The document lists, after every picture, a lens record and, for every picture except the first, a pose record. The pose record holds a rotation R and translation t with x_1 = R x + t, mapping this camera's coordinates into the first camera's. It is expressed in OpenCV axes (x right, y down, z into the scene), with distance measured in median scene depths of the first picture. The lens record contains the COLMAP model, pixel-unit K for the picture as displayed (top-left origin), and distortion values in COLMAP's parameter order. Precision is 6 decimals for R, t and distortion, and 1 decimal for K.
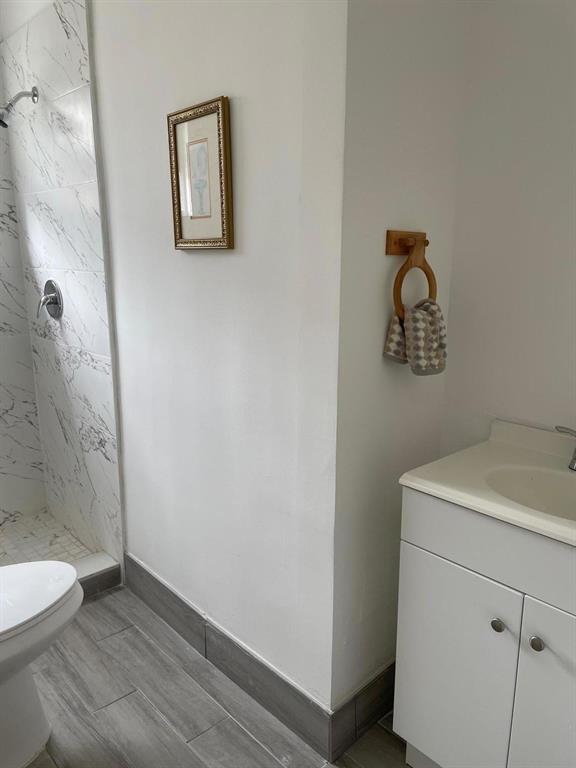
lens RADIAL K [[574.4, 0, 295.6], [0, 574.4, 380.4], [0, 0, 1]] dist [0.050986, -0.084584]
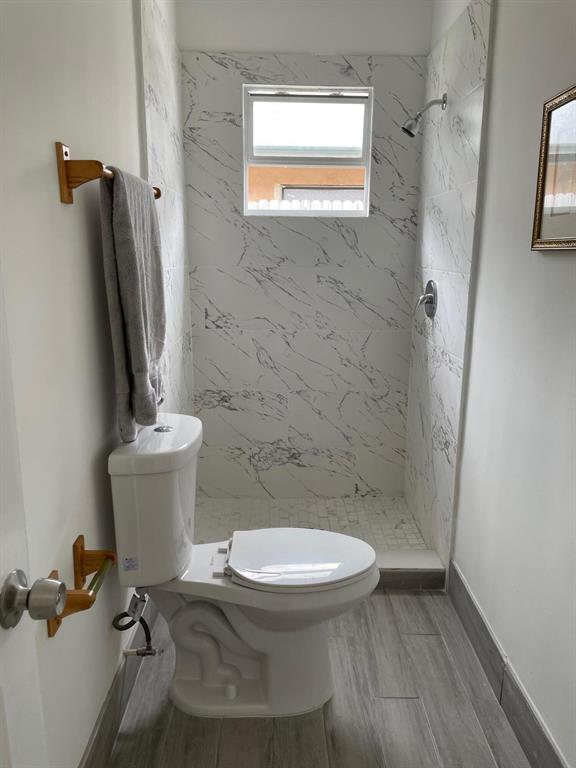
lens RADIAL K [[574.4, 0, 290.4], [0, 574.4, 378.5], [0, 0, 1]] dist [0.050986, -0.084584]
pose [[0.743251, 0.150641, -0.651832, 0.099217], [-0.154669, 0.986615, 0.051650, -0.014435], [0.650888, 0.062429, 0.756603, 0.065027]]
